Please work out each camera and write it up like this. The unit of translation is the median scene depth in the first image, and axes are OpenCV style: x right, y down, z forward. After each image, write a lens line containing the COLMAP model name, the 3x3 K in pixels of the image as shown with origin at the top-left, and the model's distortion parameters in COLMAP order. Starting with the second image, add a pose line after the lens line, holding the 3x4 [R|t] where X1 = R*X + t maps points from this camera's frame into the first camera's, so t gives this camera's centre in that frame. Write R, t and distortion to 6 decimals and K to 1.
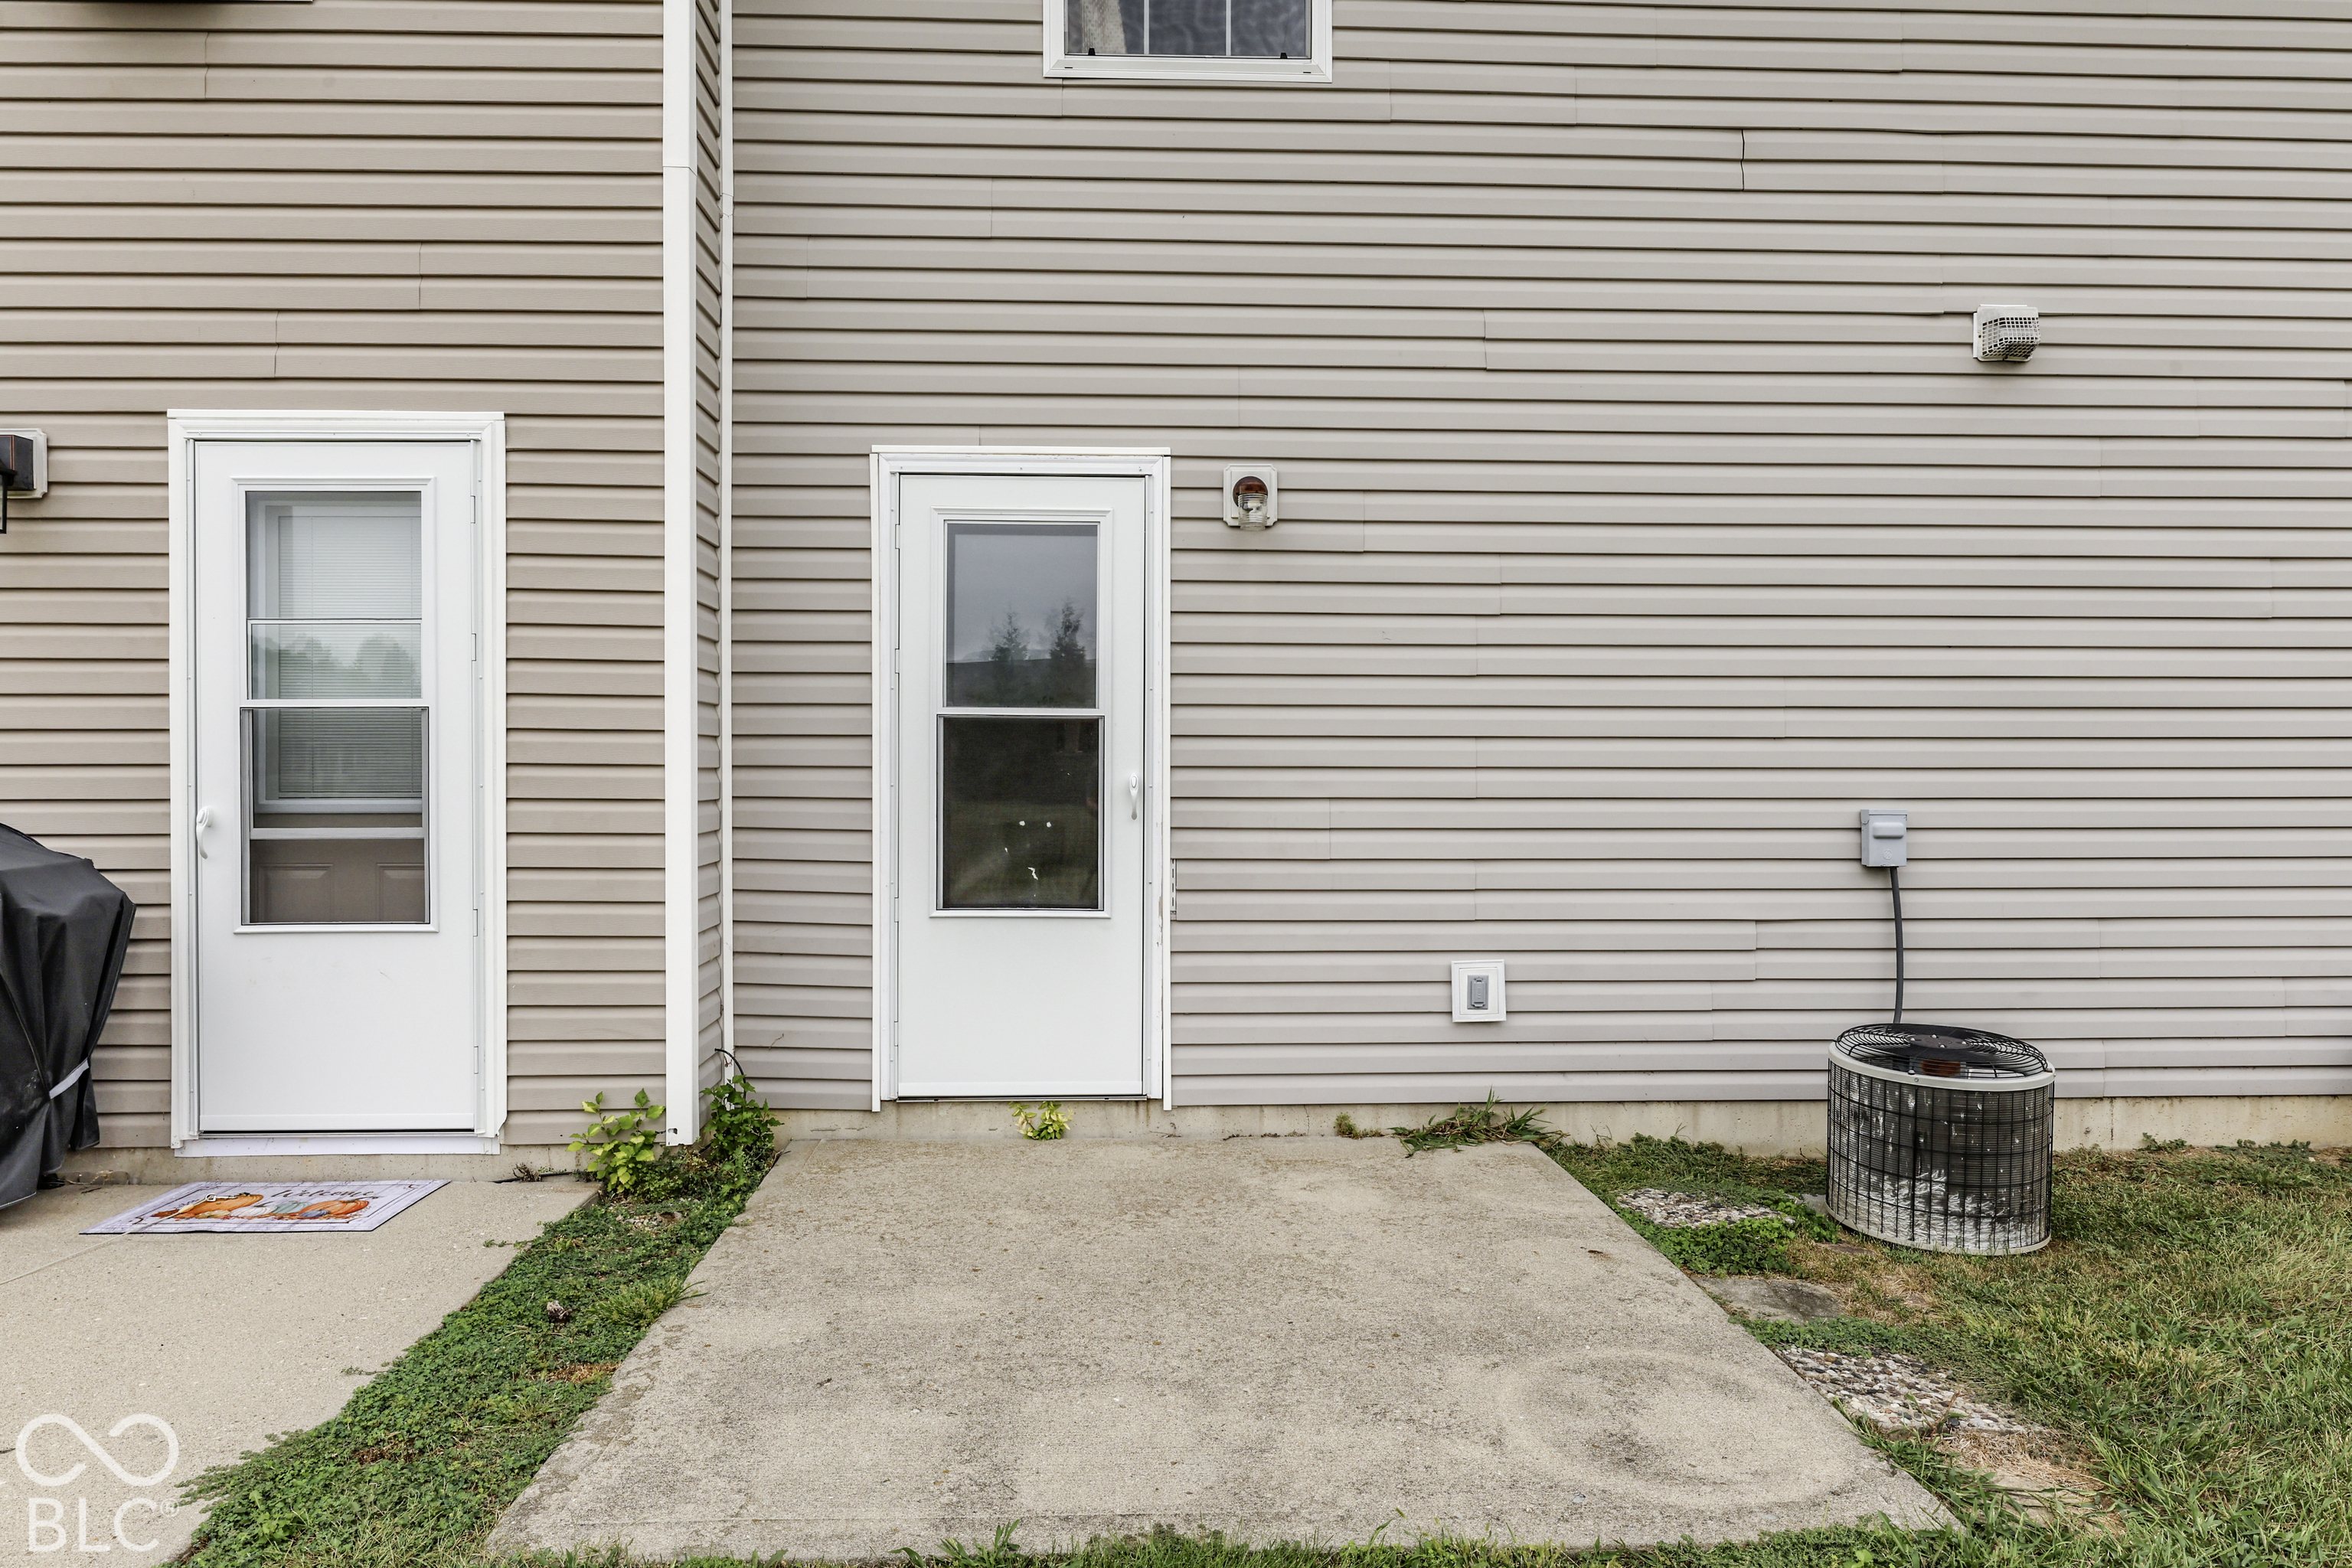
lens RADIAL K [[1393.6, 0, 1166.9], [0, 1393.6, 776.0], [0, 0, 1]] dist [-0.003476, 0.002188]
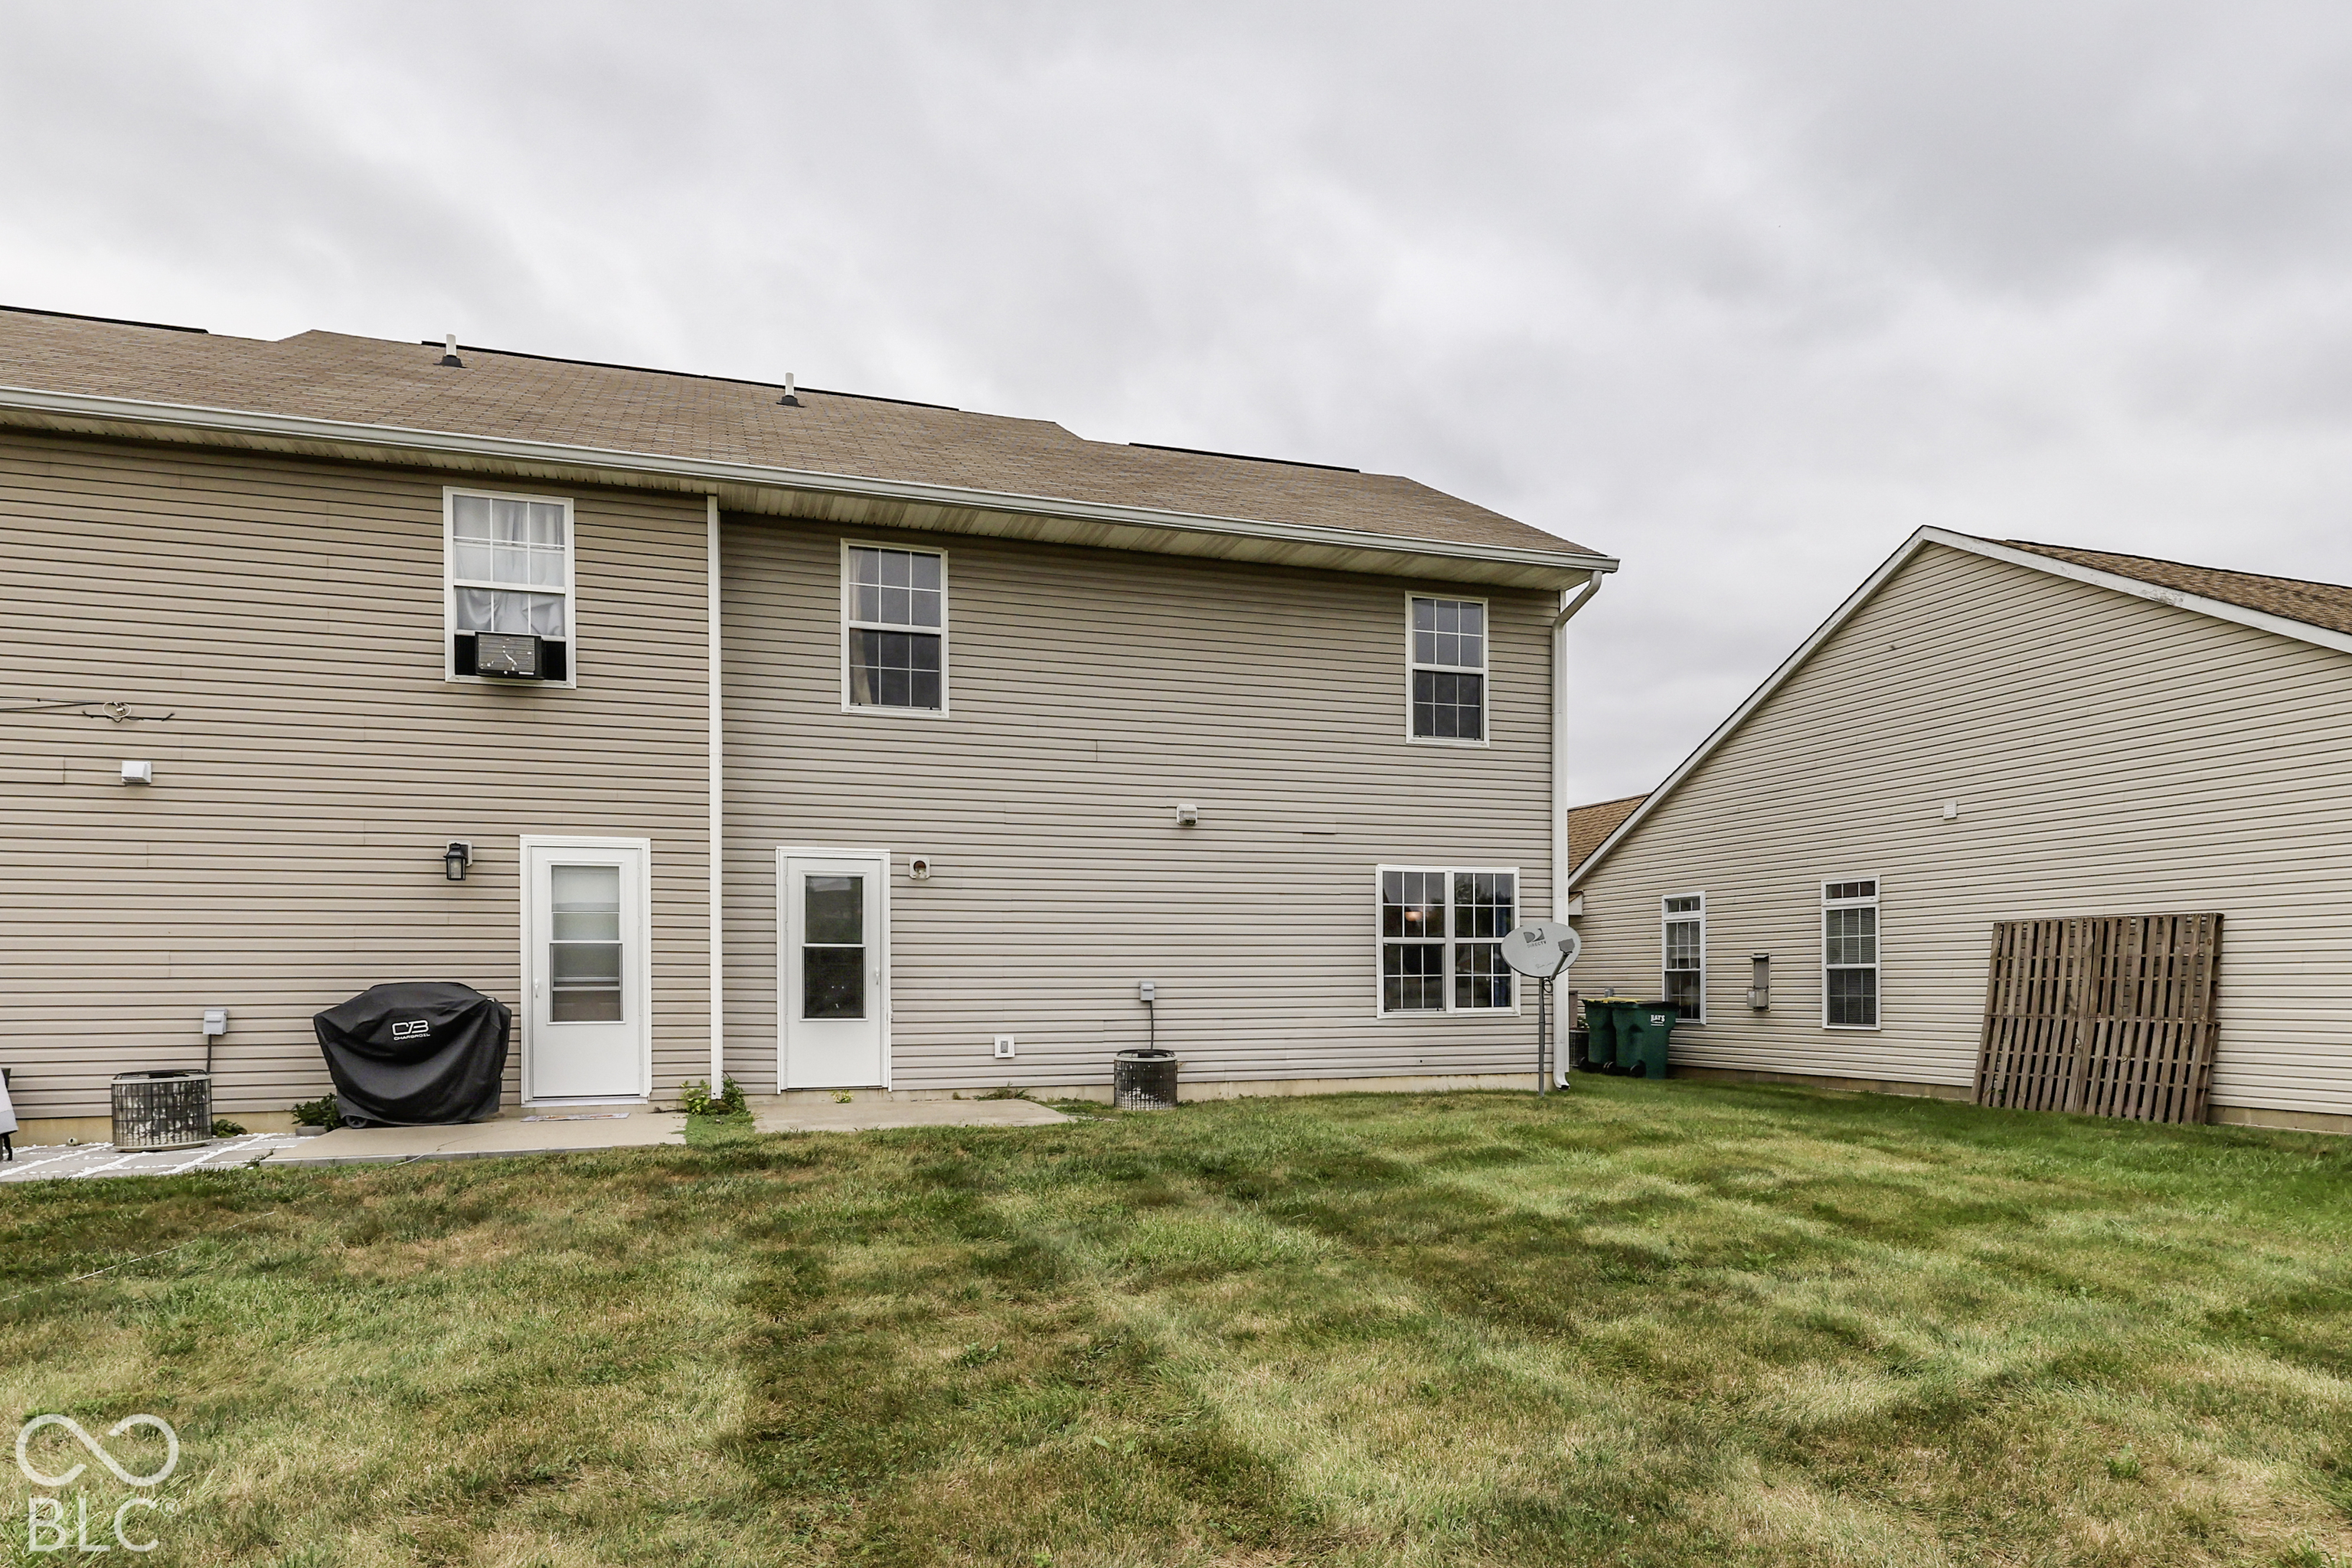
lens RADIAL K [[1562.1, 0, 1290.5], [0, 1562.1, 985.6], [0, 0, 1]] dist [-0.001914, 0.002113]
pose [[0.943759, -0.004190, 0.330607, -0.272413], [0.007532, 0.999933, -0.008828, 0.065945], [-0.330548, 0.010821, 0.943727, -2.169771]]
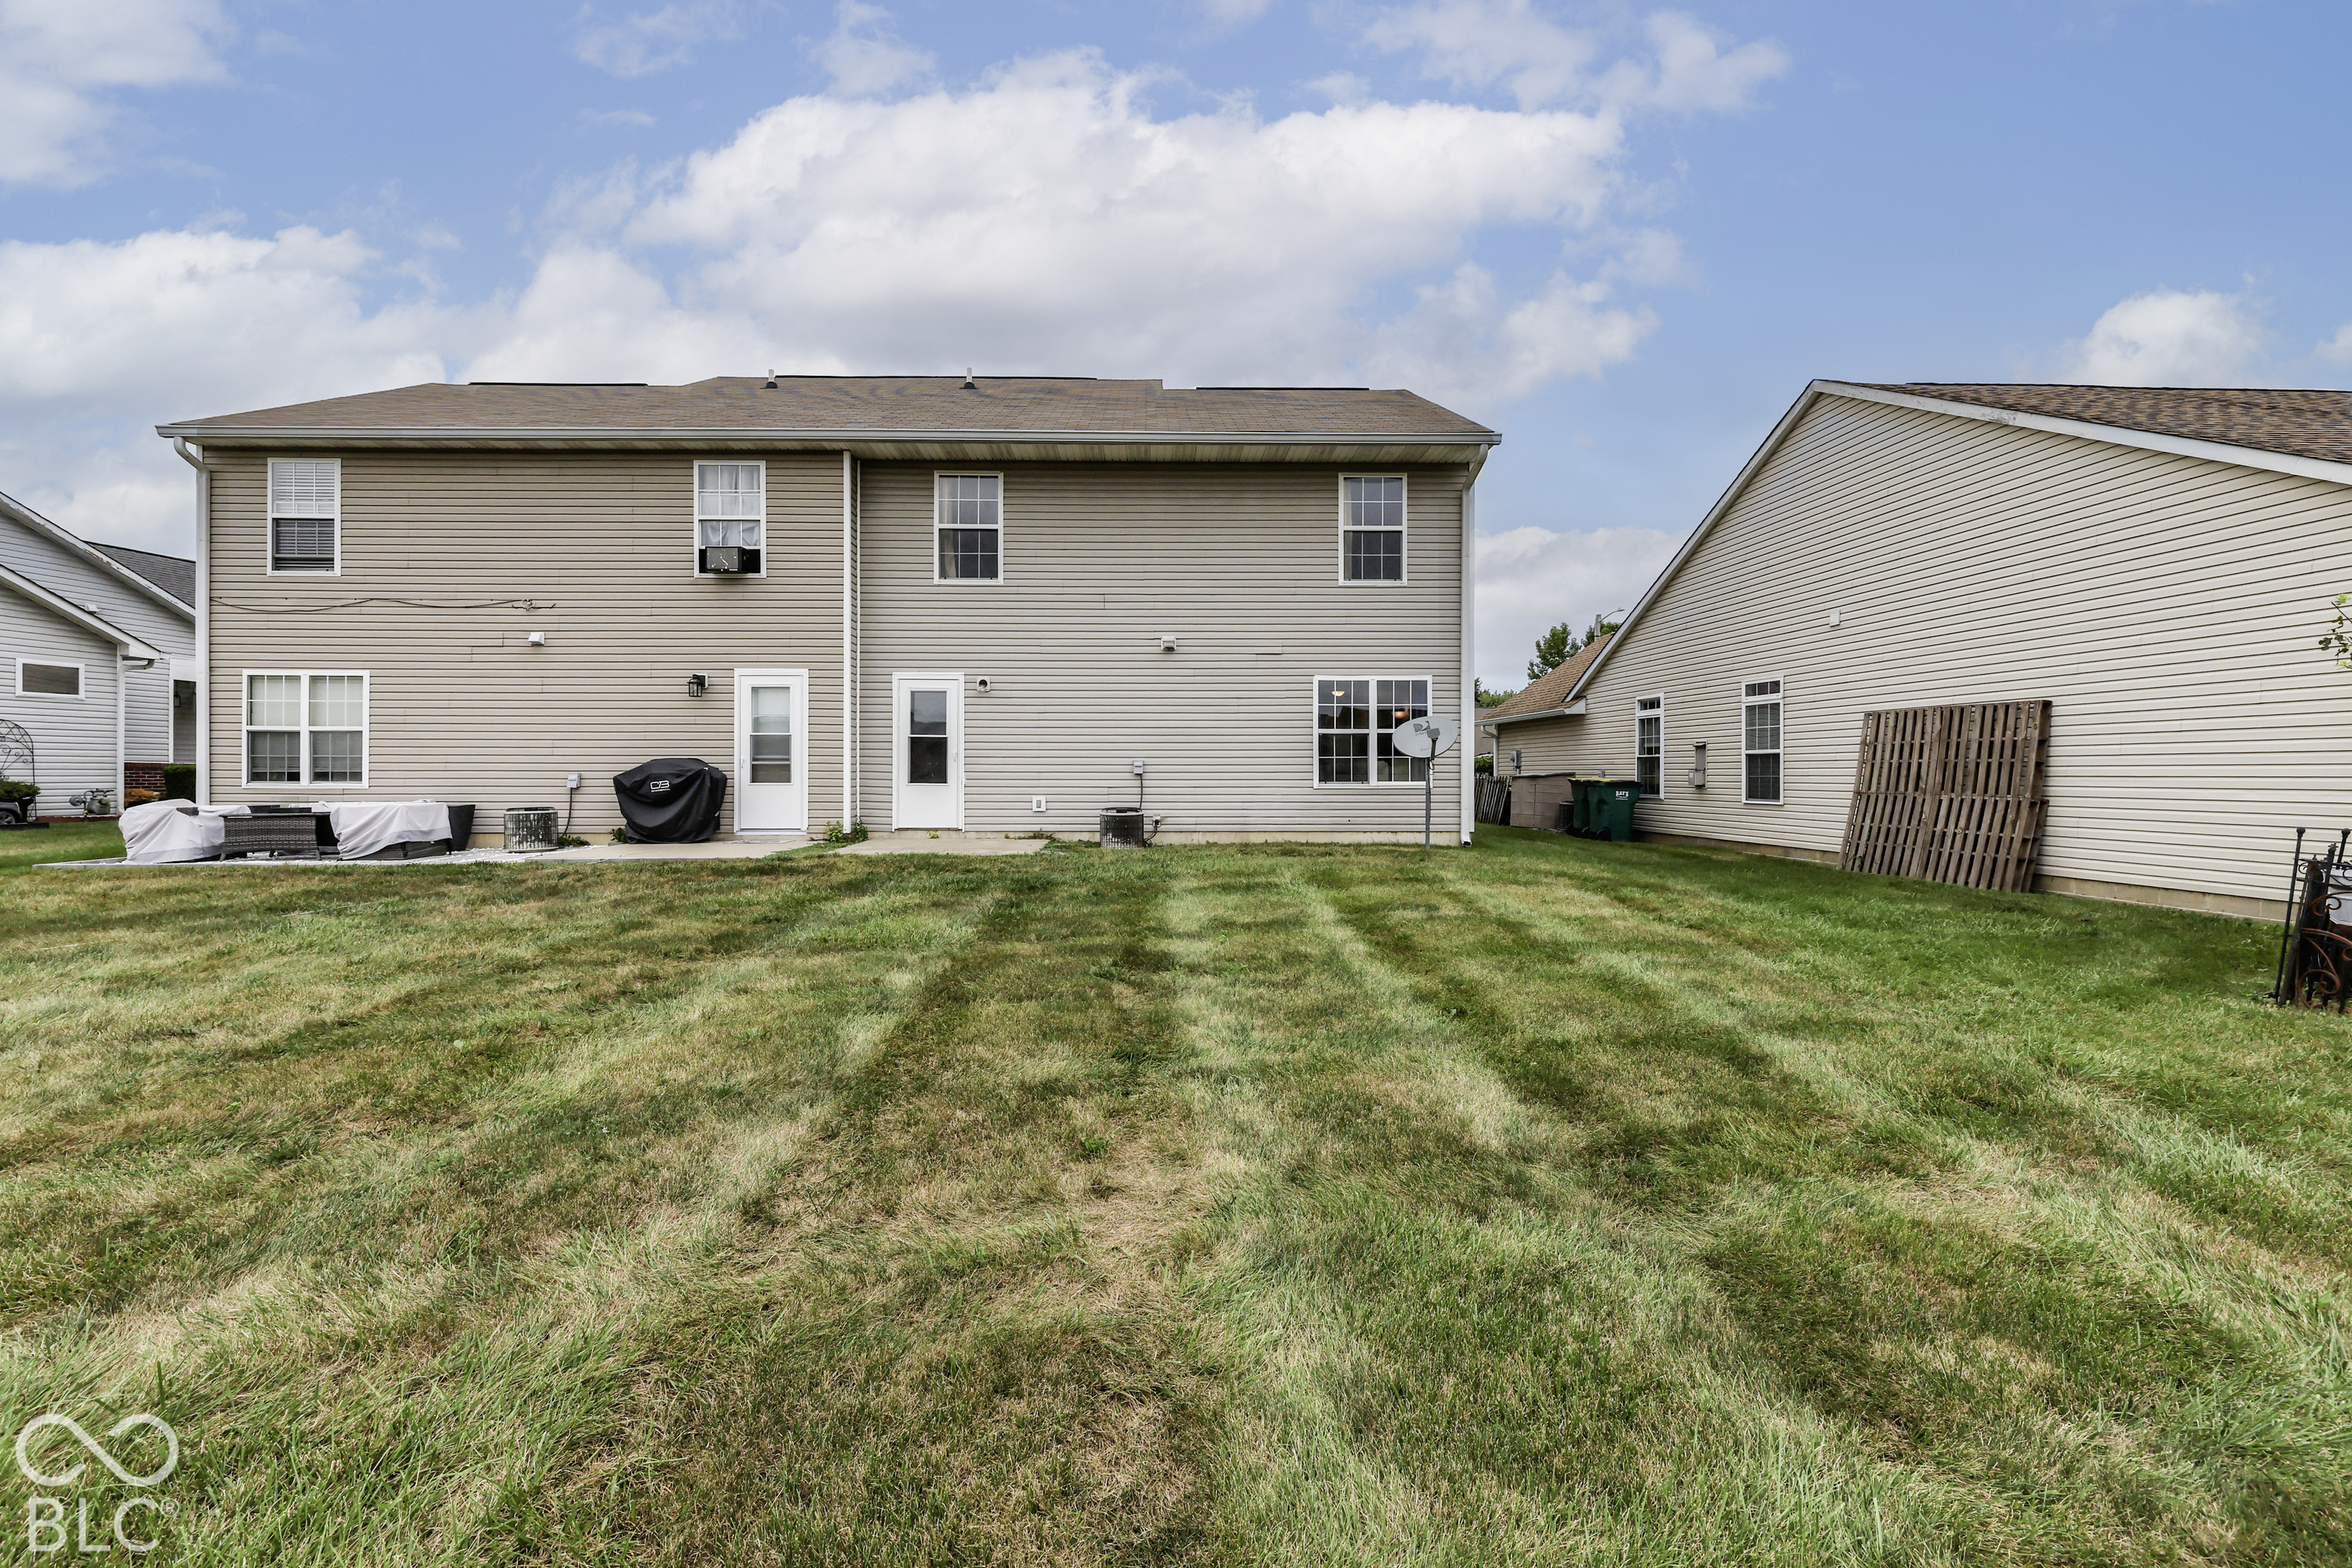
lens RADIAL K [[1080.5, 0, 1184.1], [0, 1080.5, 771.6], [0, 0, 1]] dist [-0.001047, 0.000064]
pose [[0.999935, 0.001862, -0.011266, 0.701300], [-0.001990, 0.999933, -0.011404, 0.096473], [0.011244, 0.011425, 0.999872, -2.232465]]
